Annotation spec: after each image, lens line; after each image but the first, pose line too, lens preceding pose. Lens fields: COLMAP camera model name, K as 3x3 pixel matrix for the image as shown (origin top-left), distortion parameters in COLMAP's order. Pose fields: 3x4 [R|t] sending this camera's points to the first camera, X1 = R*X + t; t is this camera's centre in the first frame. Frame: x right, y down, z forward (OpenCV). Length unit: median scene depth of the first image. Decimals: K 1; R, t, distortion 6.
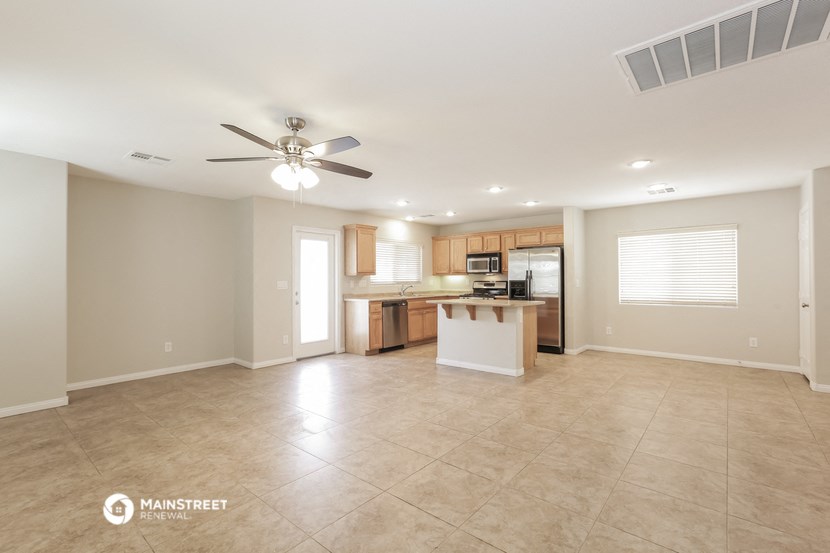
lens RADIAL K [[372.0, 0, 414.4], [0, 372.0, 274.9], [0, 0, 1]] dist [-0.012299, 0.001622]
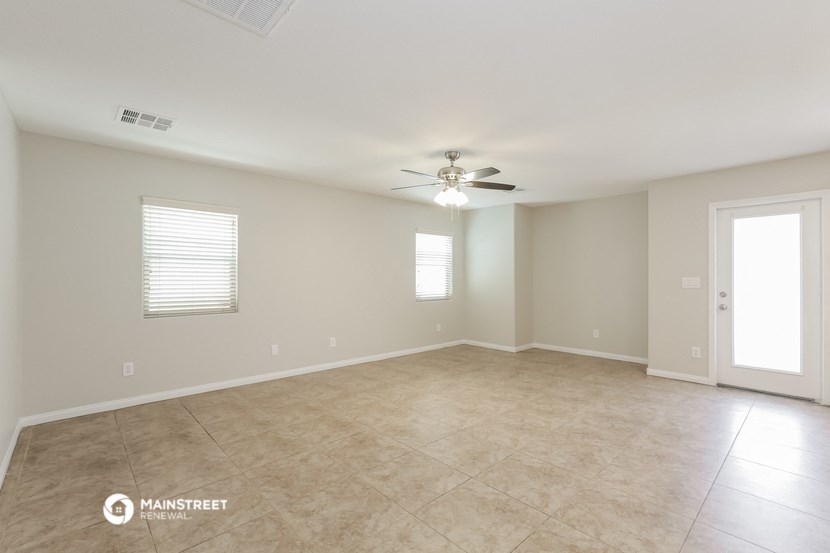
lens RADIAL K [[372.0, 0, 416.9], [0, 372.0, 279.1], [0, 0, 1]] dist [-0.012299, 0.001622]
pose [[-0.110883, 0.011565, -0.993766, 0.855477], [0.014463, 0.999845, 0.010022, 0.006154], [0.993728, -0.013261, -0.111033, 0.882841]]
